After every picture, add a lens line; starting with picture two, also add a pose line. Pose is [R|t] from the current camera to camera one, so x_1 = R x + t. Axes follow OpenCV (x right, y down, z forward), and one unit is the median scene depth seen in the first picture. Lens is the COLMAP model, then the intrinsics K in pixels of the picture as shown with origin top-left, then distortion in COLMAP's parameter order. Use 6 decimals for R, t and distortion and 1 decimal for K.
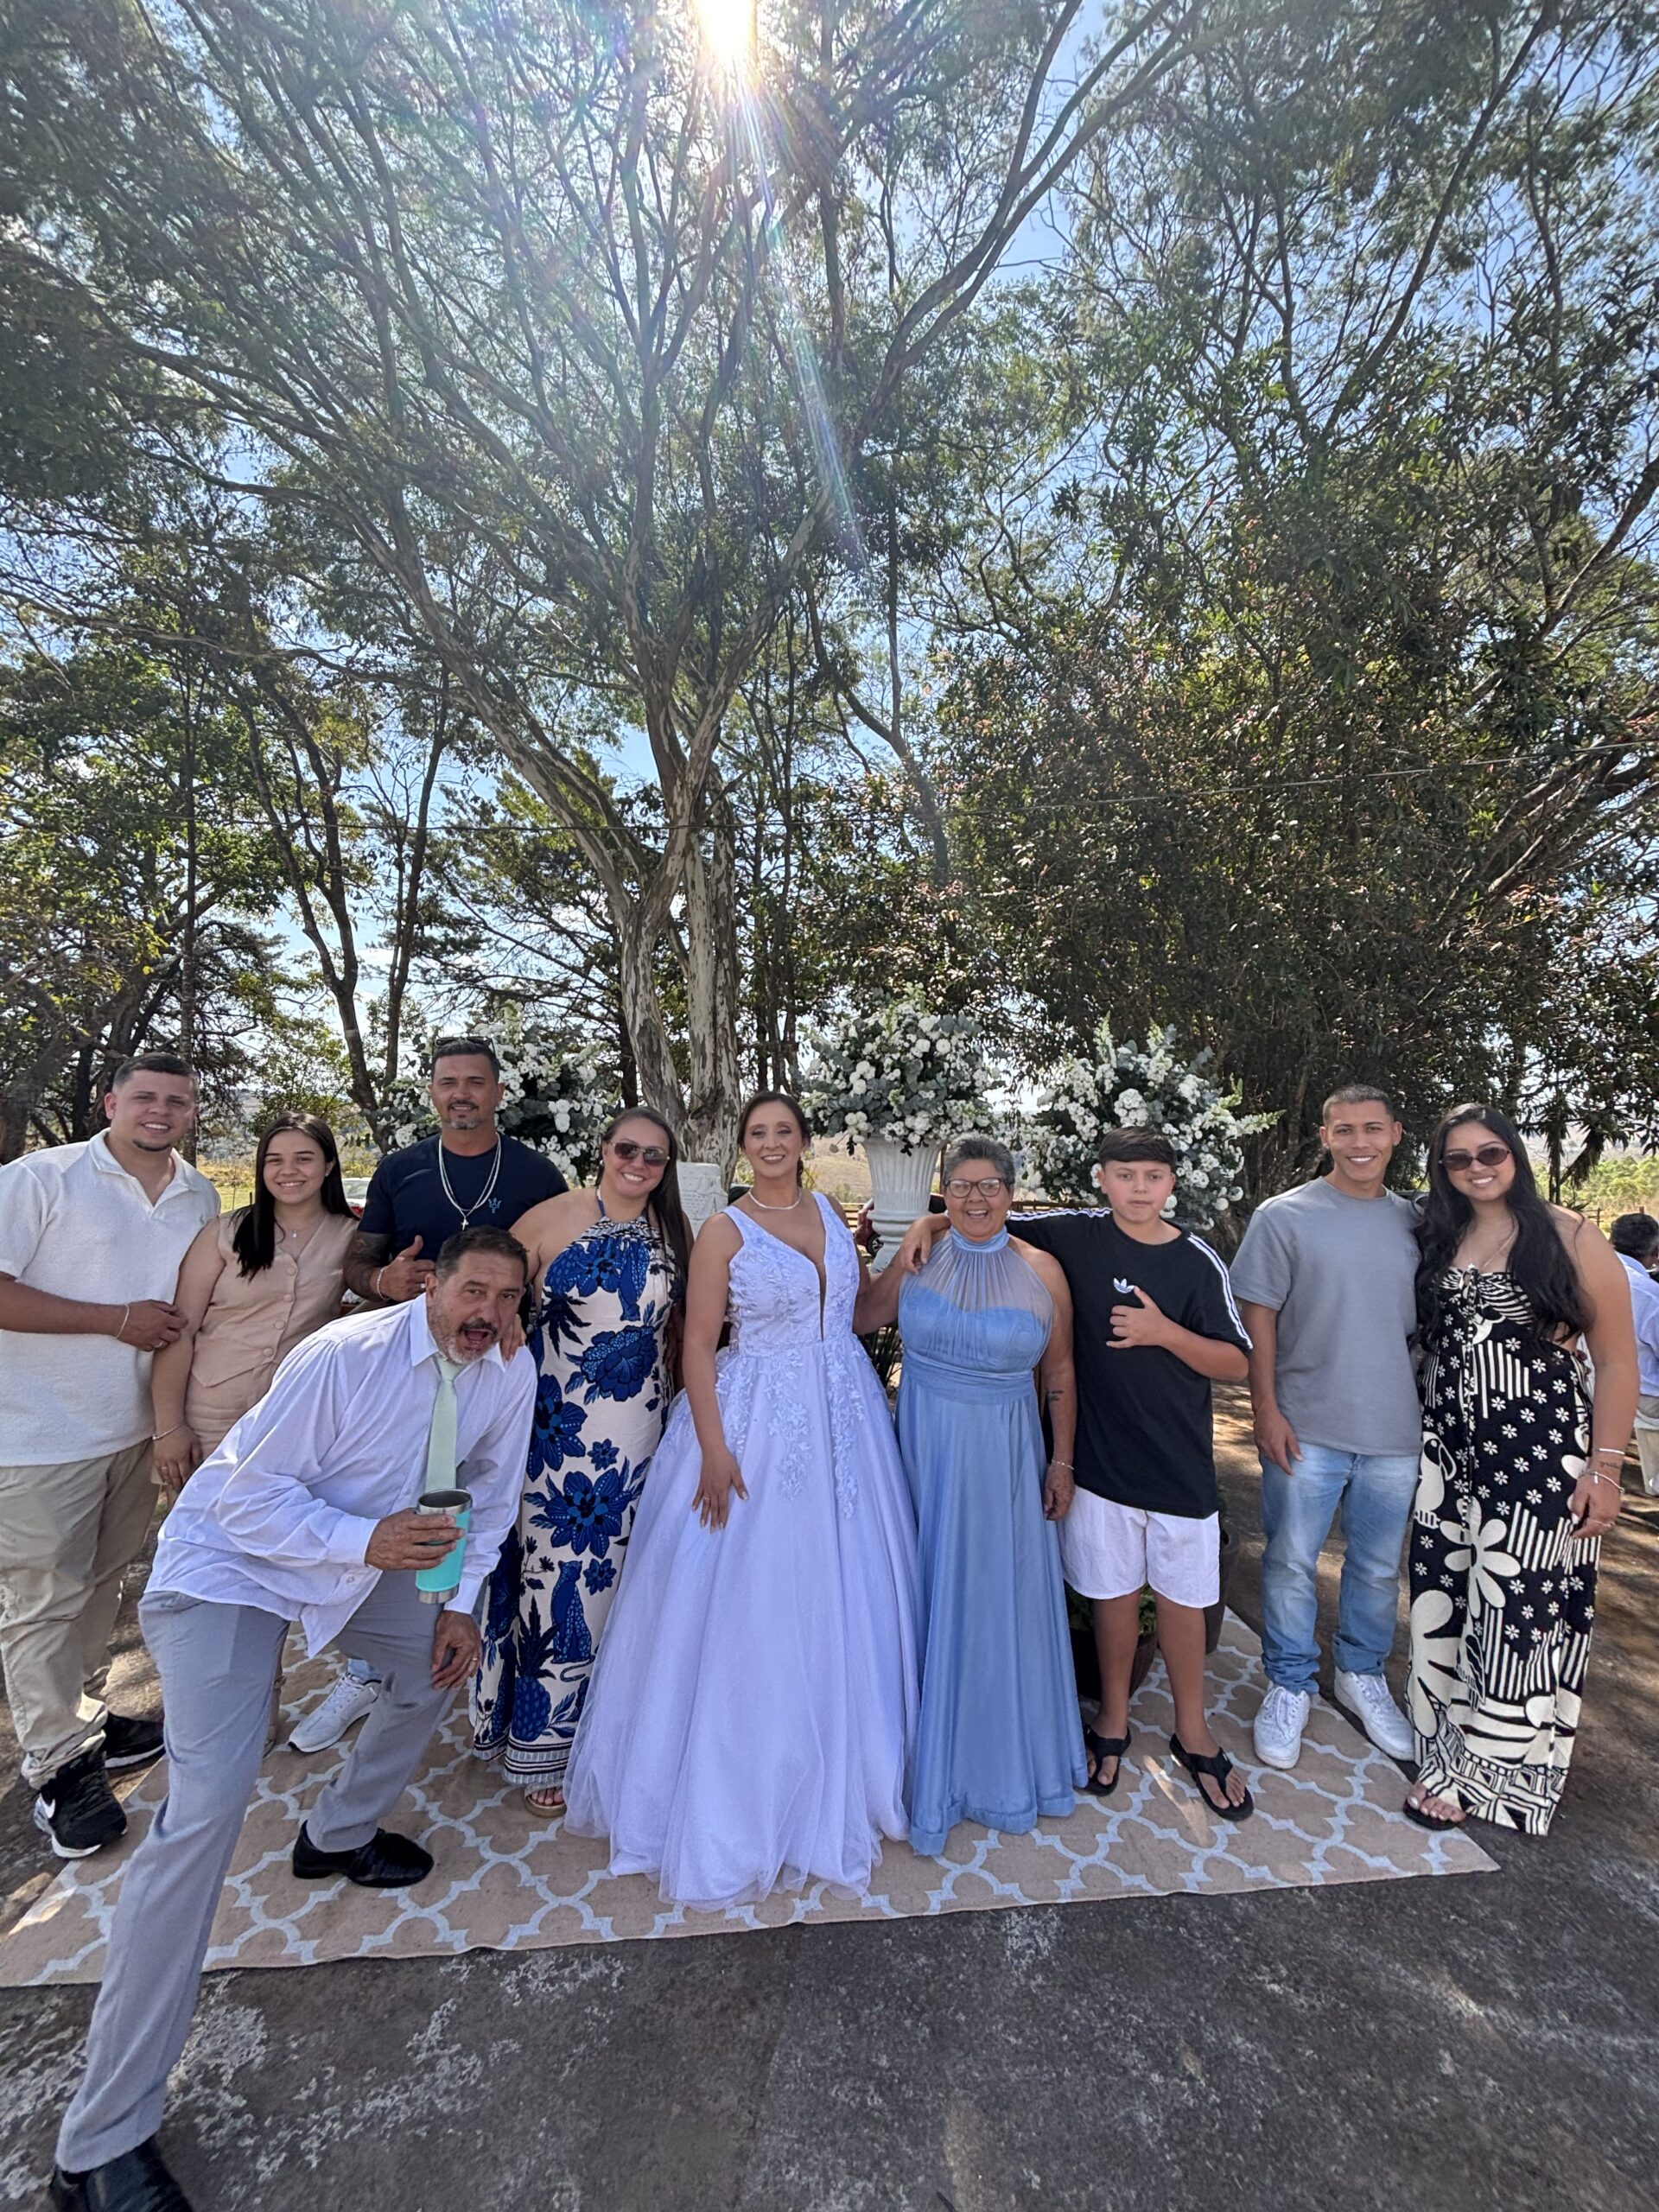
lens RADIAL K [[878.8, 0, 830.1], [0, 878.8, 1109.5], [0, 0, 1]] dist [0.002292, -0.000206]
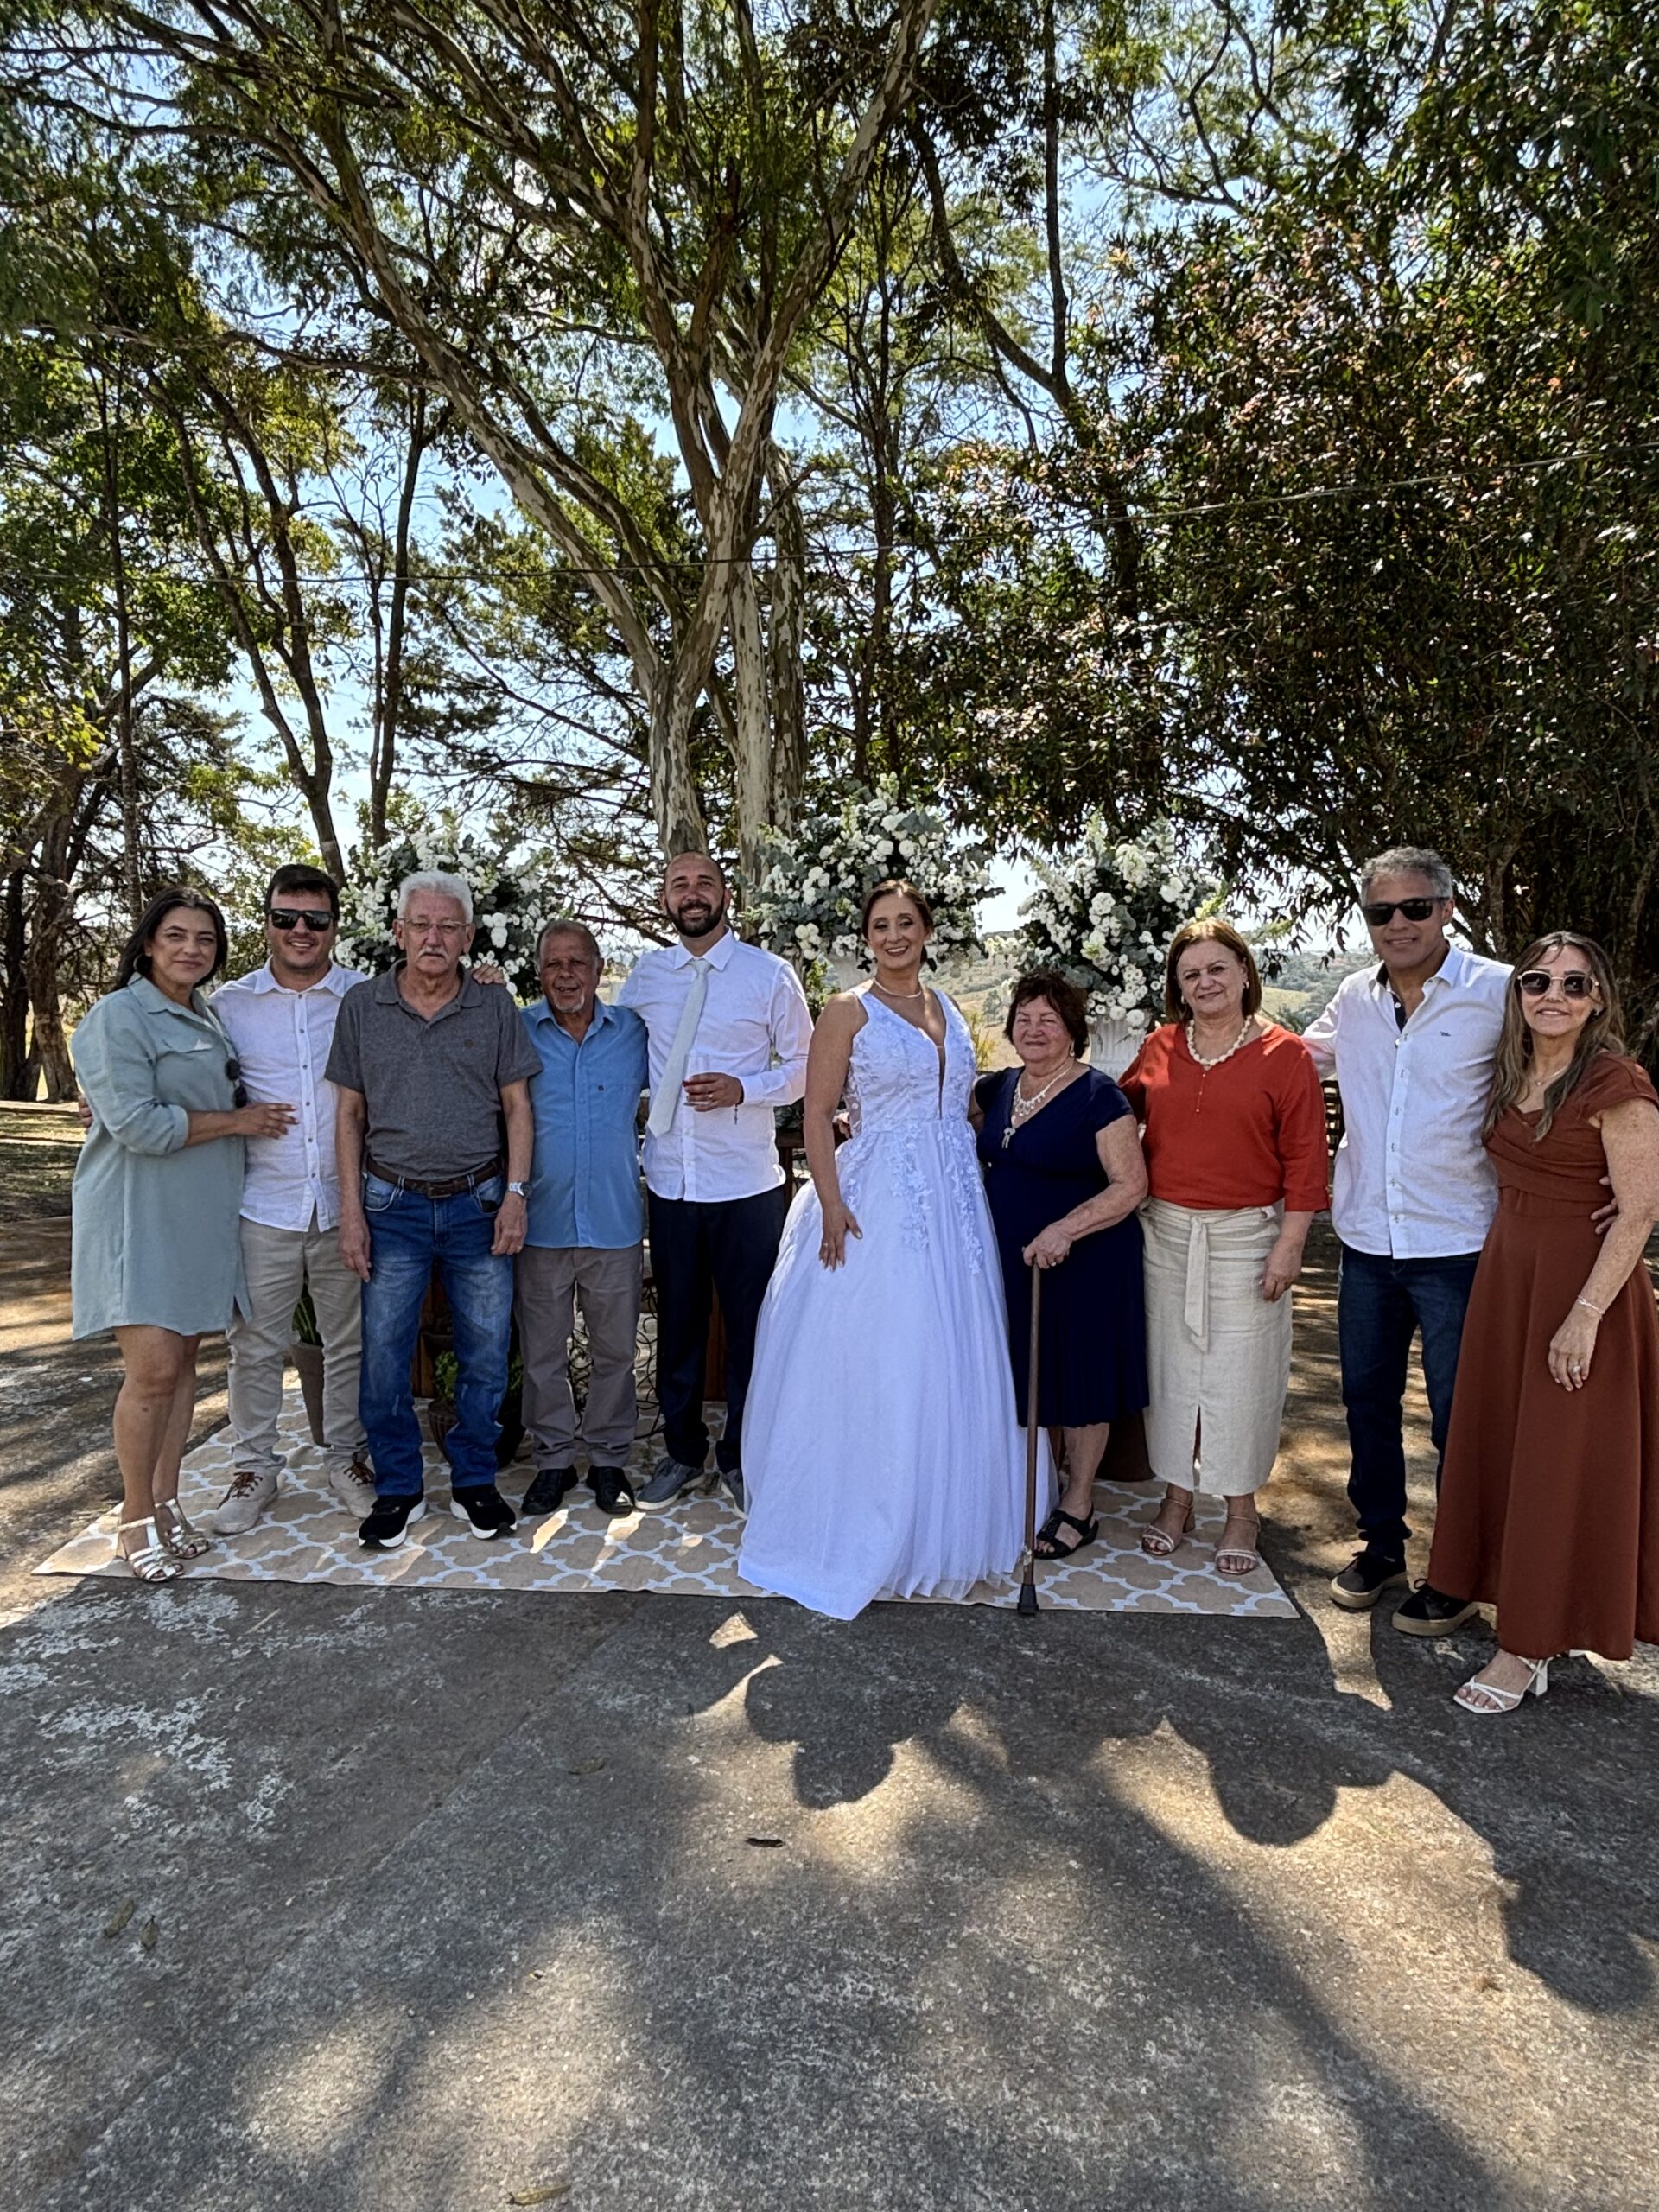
lens RADIAL K [[1306.7, 0, 838.6], [0, 1306.7, 1097.8], [0, 0, 1]] dist [0.043063, -0.056335]
pose [[0.989324, 0.007778, -0.145528, 0.079226], [0.008502, 0.993794, 0.110915, 0.009928], [0.145487, -0.110968, 0.983117, -0.106842]]
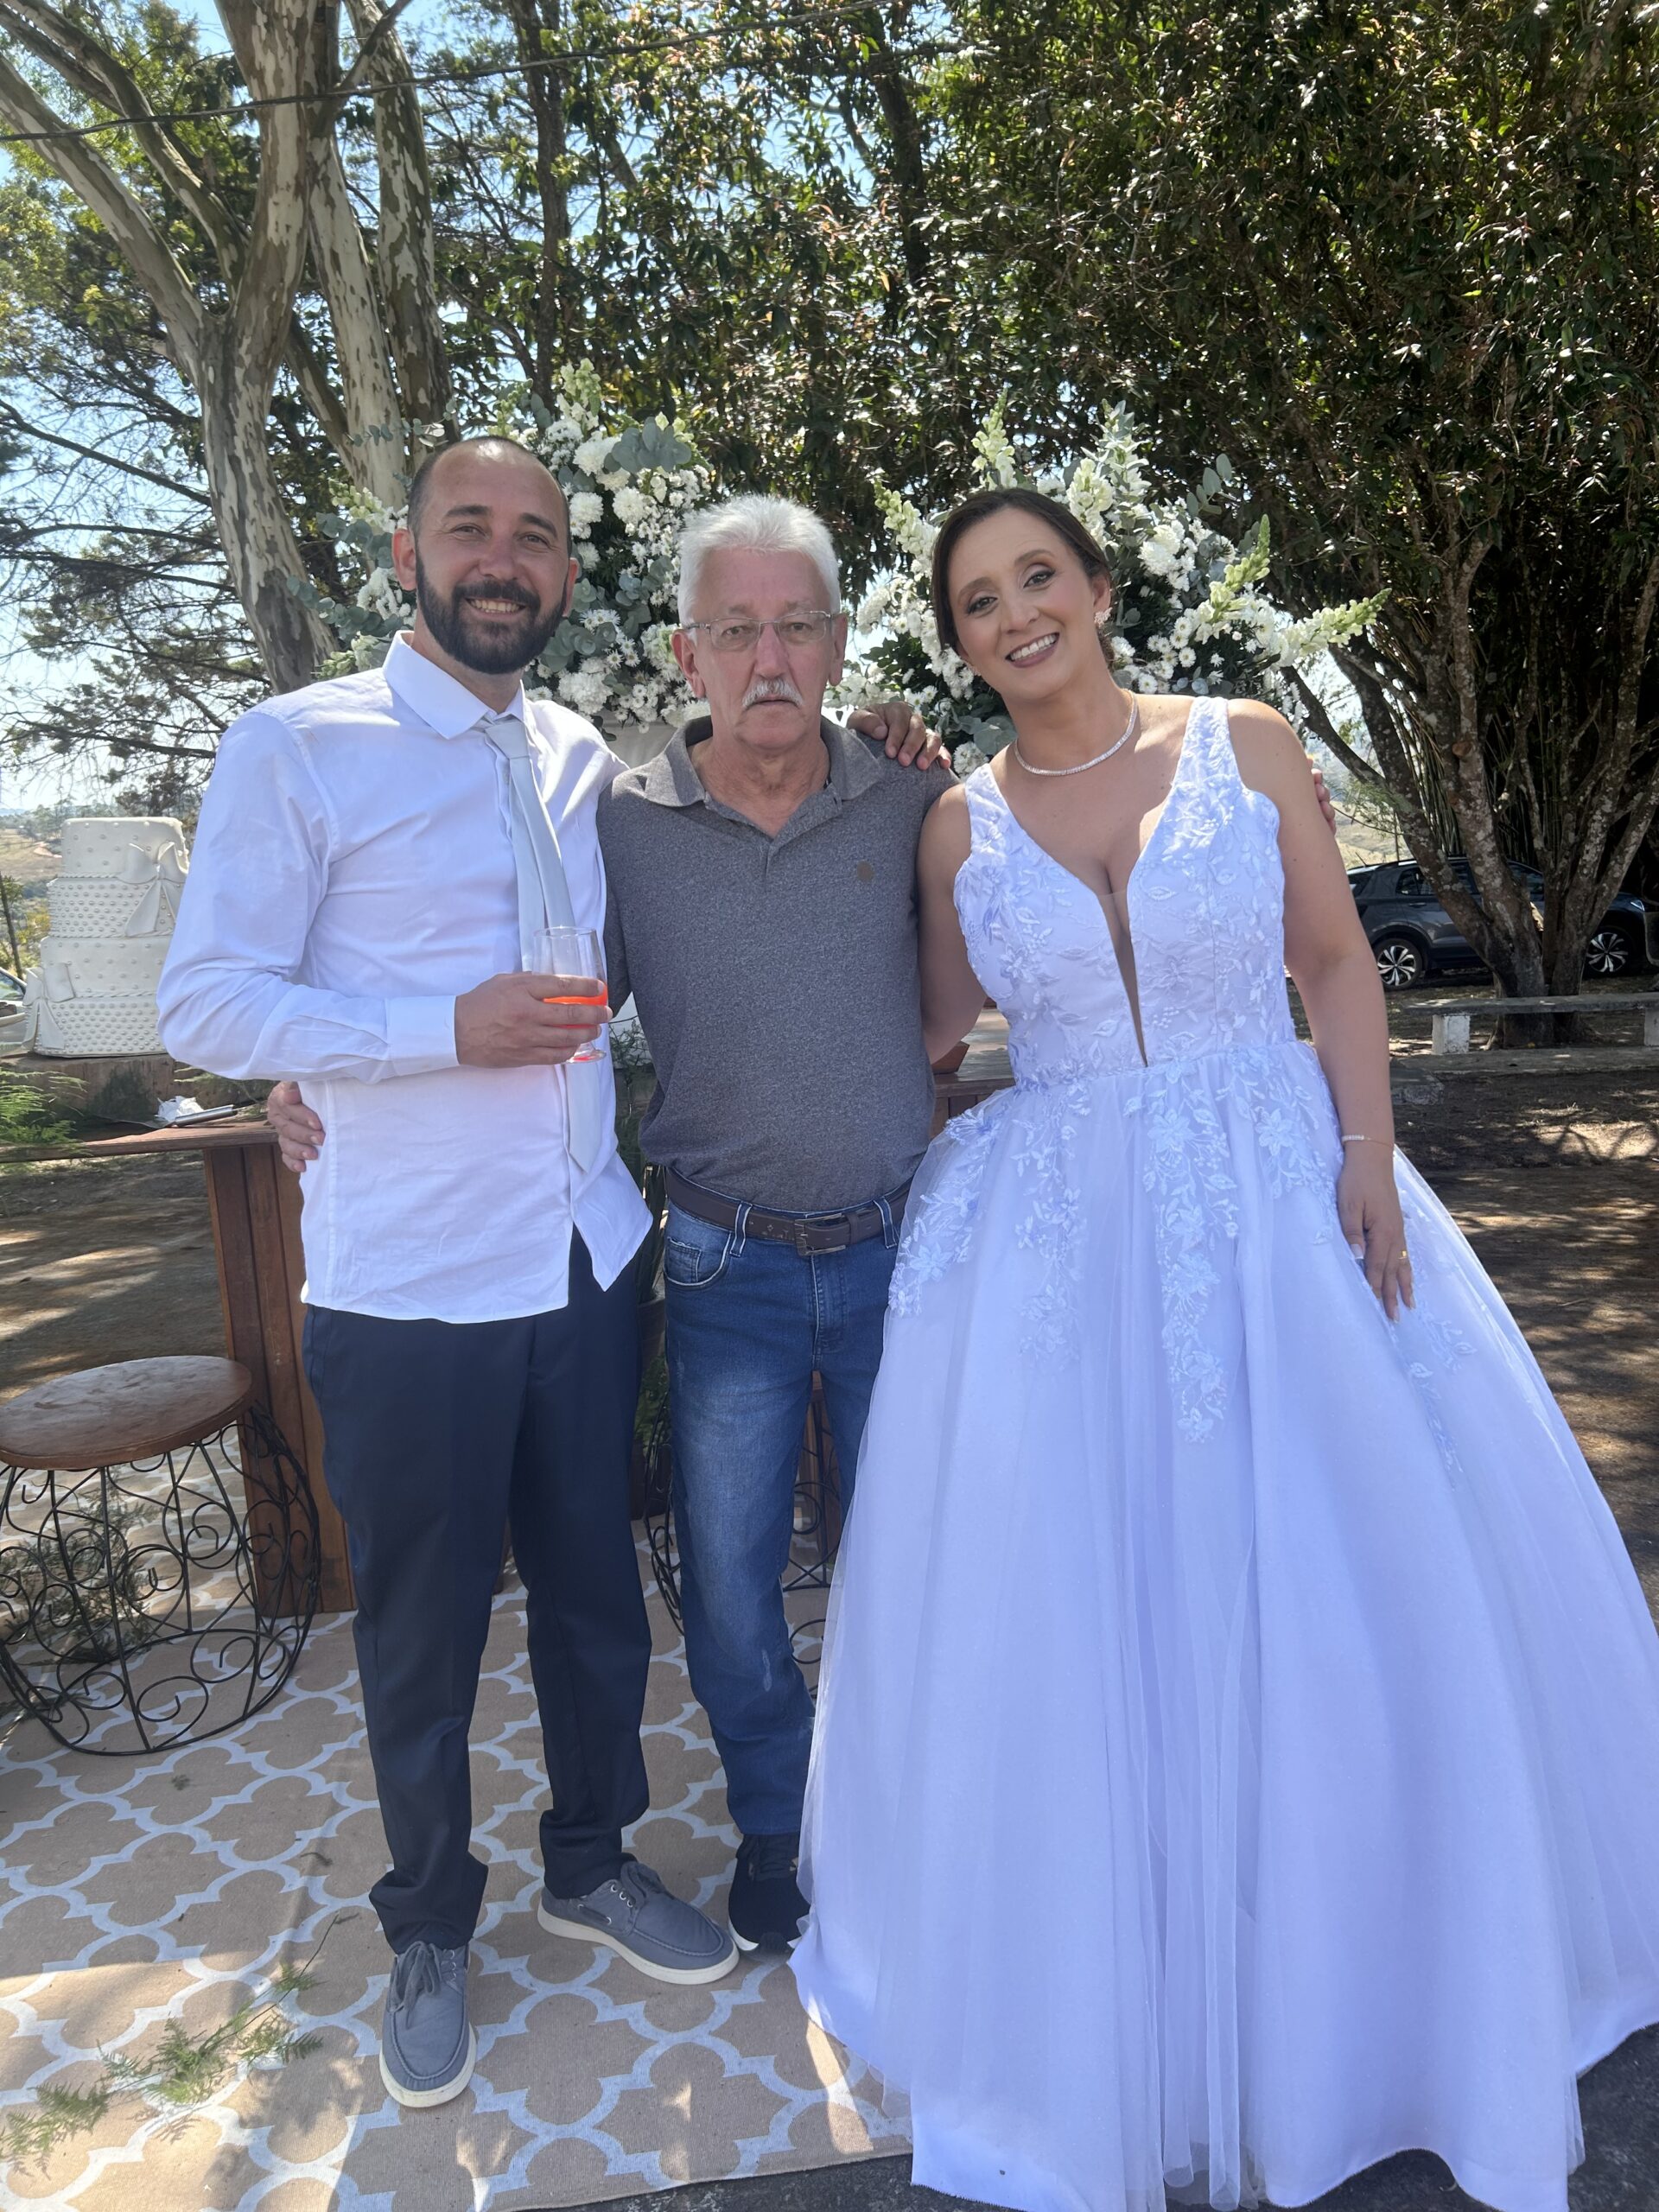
lens RADIAL K [[1643.9, 0, 826.5], [0, 1643.9, 1133.8], [0, 0, 1]] dist [0.036319, -0.046470]
pose [[0.996506, -0.083230, -0.007024, 0.064314], [0.082720, 0.971759, 0.221003, 0.018898], [-0.011568, -0.220811, 0.975248, 0.034562]]
